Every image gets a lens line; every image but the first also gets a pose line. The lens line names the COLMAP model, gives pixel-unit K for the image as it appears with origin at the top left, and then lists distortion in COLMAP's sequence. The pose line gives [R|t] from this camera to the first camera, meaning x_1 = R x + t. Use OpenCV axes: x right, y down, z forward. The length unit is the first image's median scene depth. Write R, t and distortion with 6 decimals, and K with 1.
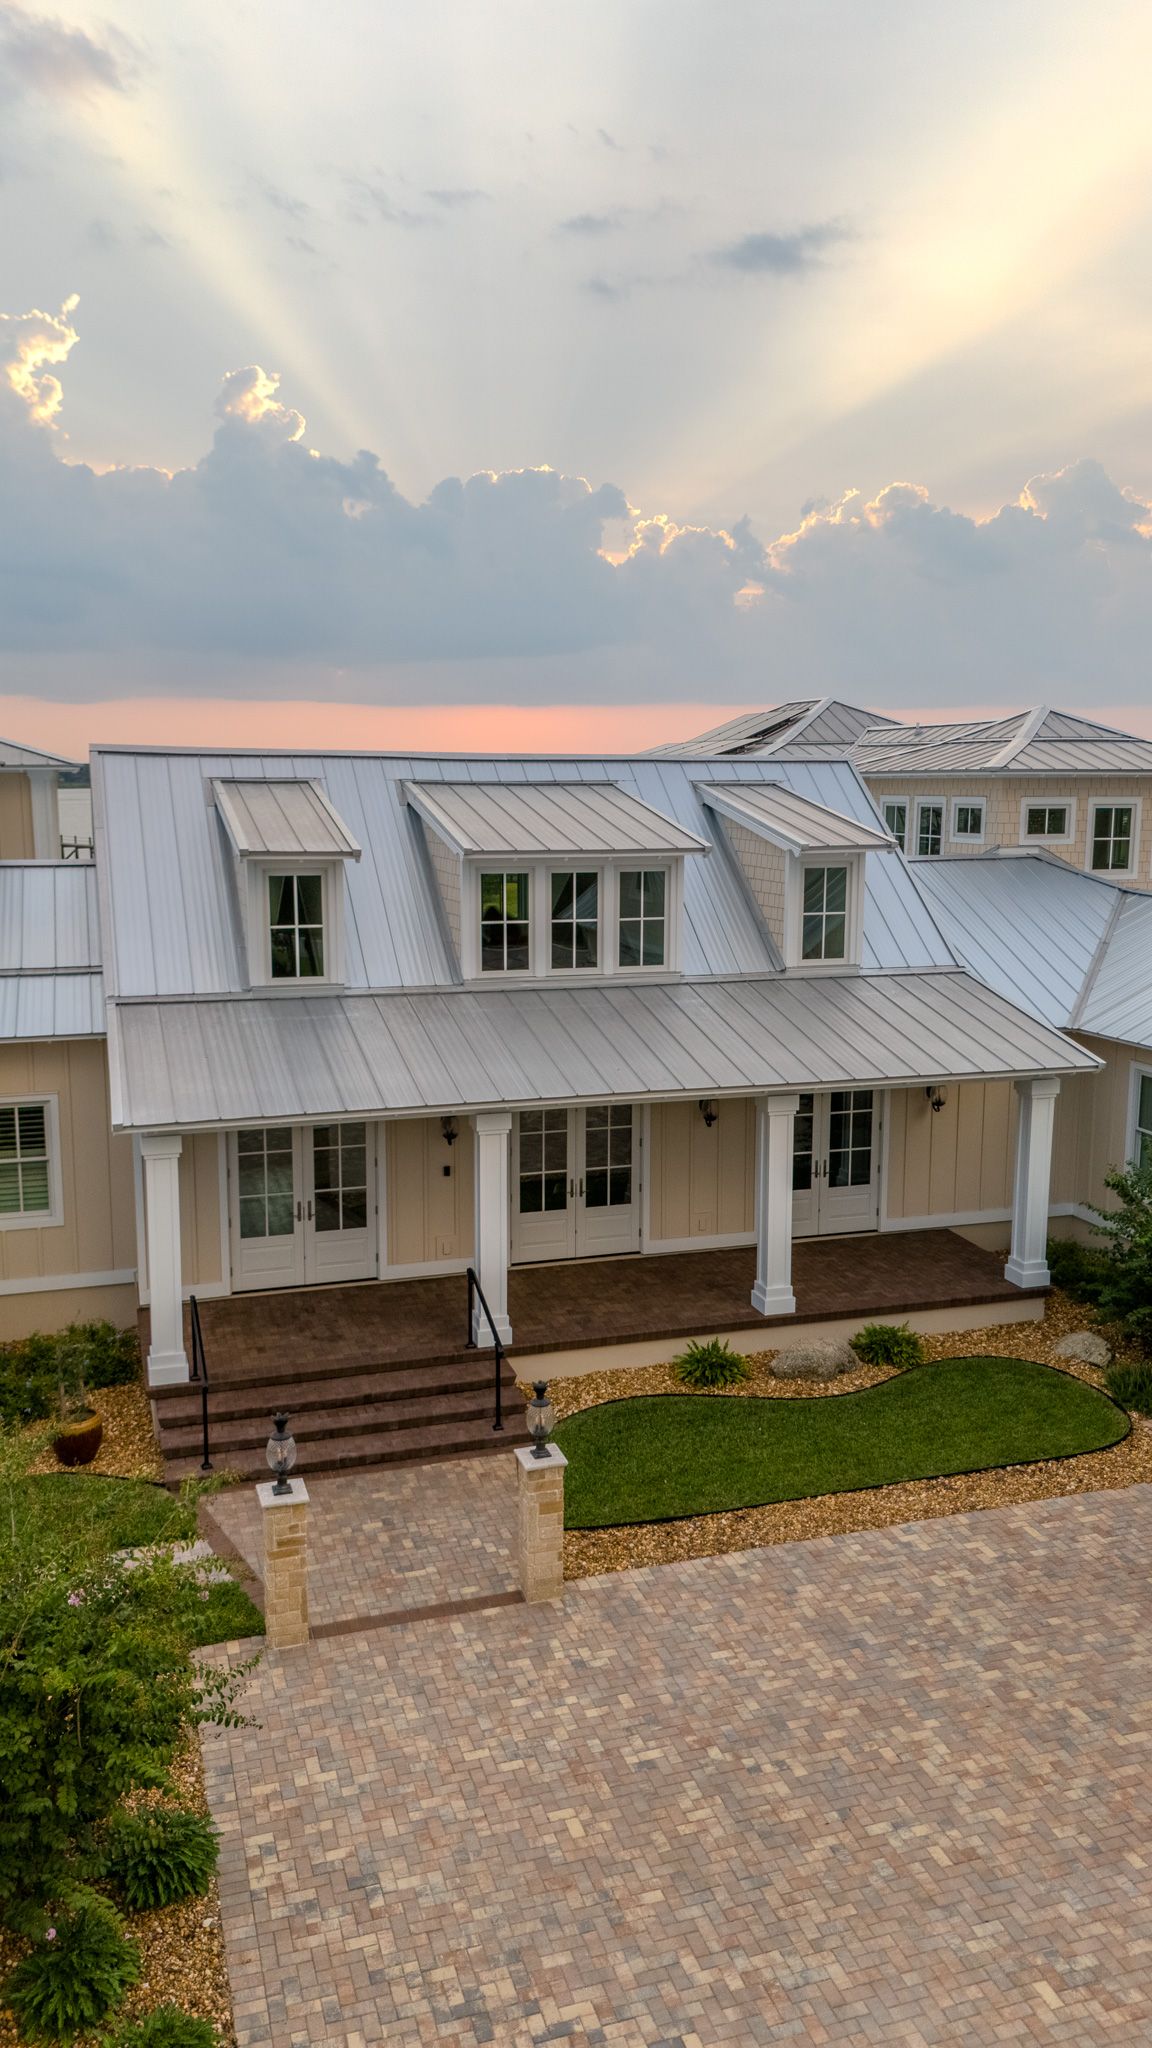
lens RADIAL K [[1515.3, 0, 576.0], [0, 1515.3, 1024.0], [0, 0, 1]] dist [0.088720, -0.111324]
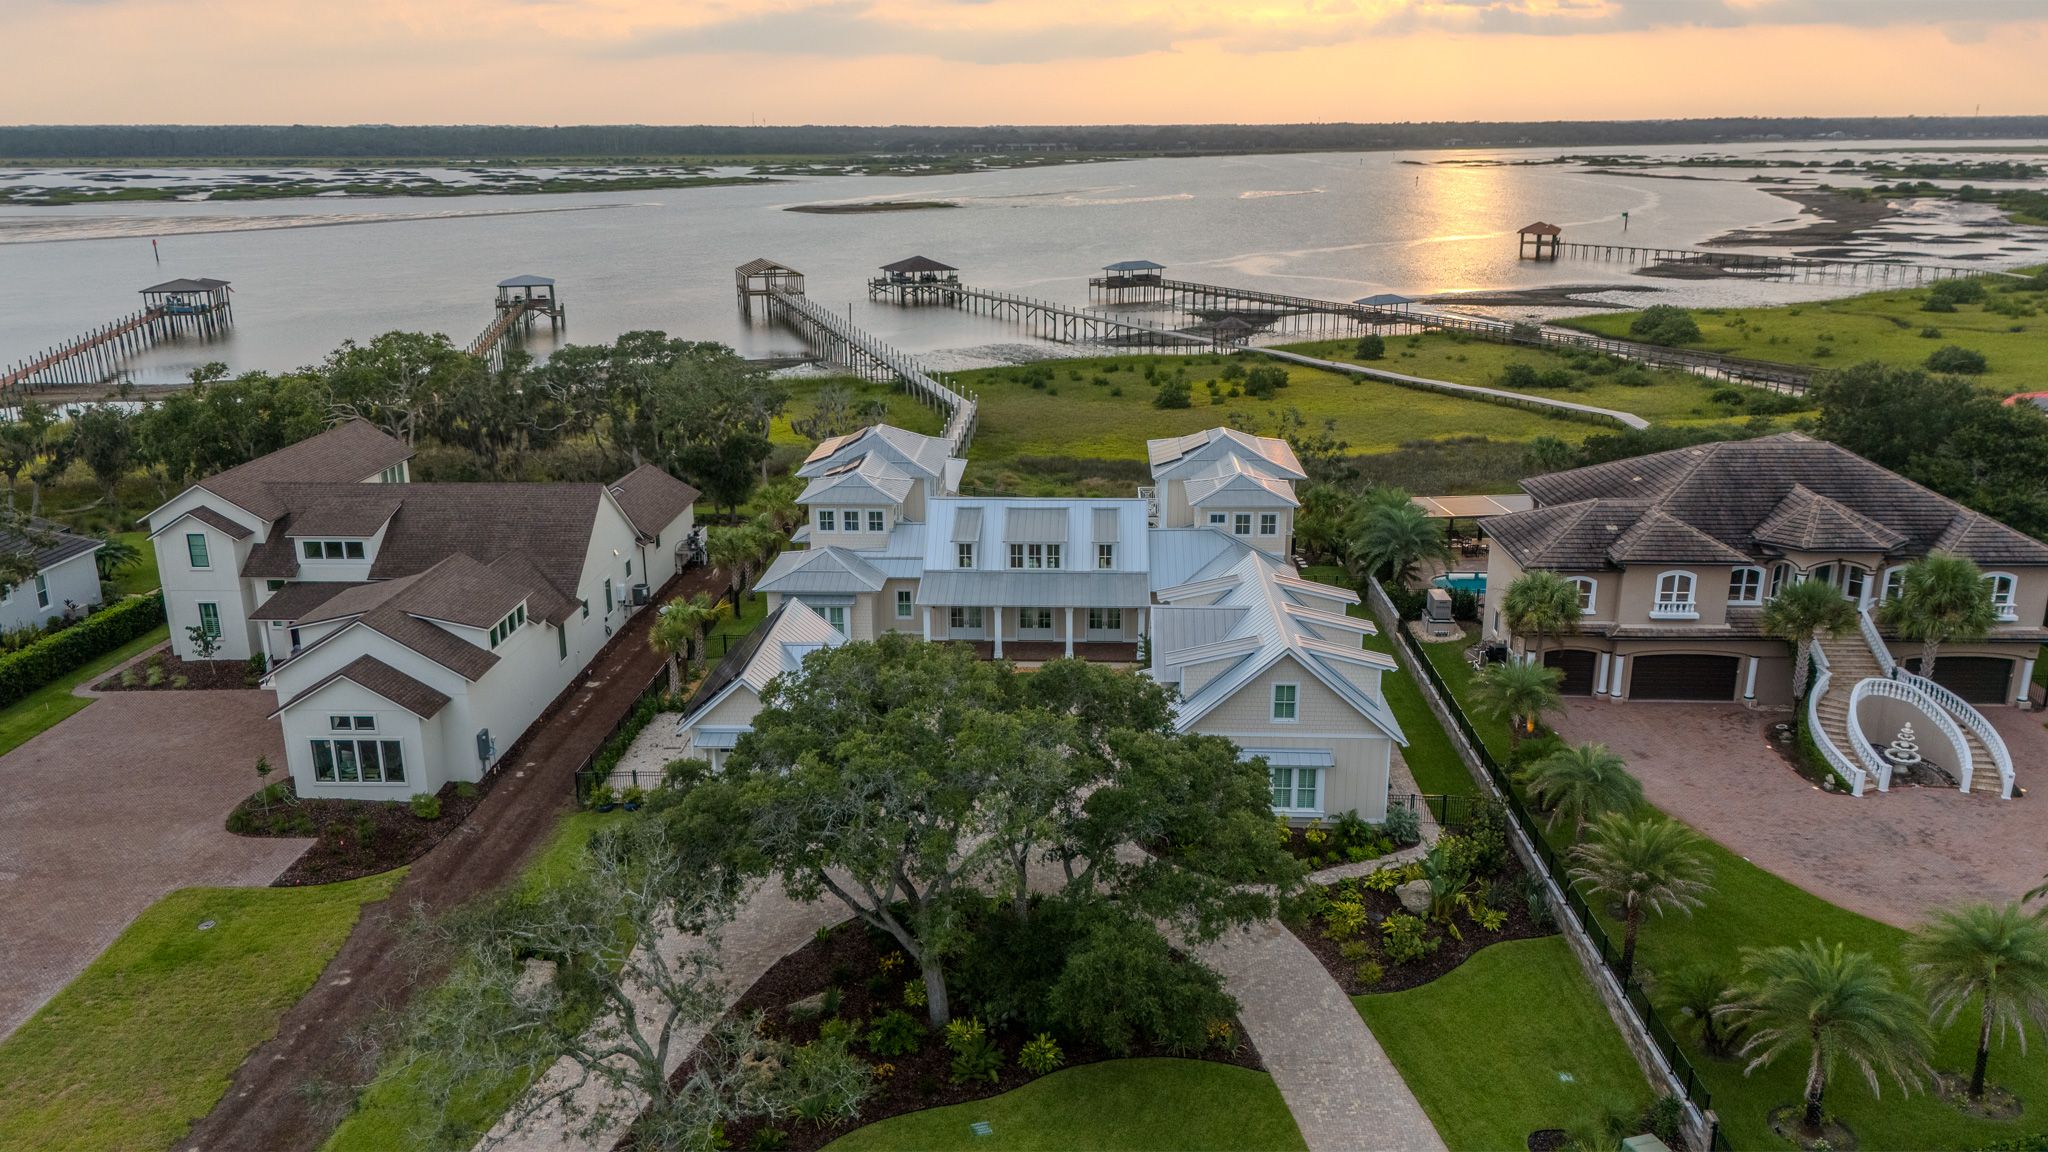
lens RADIAL K [[1515.3, 0, 1024.0], [0, 1515.3, 576.0], [0, 0, 1]] dist [0.088720, -0.111324]
pose [[0.936750, 0.091264, -0.337891, 1.358335], [-0.046657, 0.989350, 0.137873, -0.581388], [0.346876, -0.113387, 0.931032, -2.790476]]
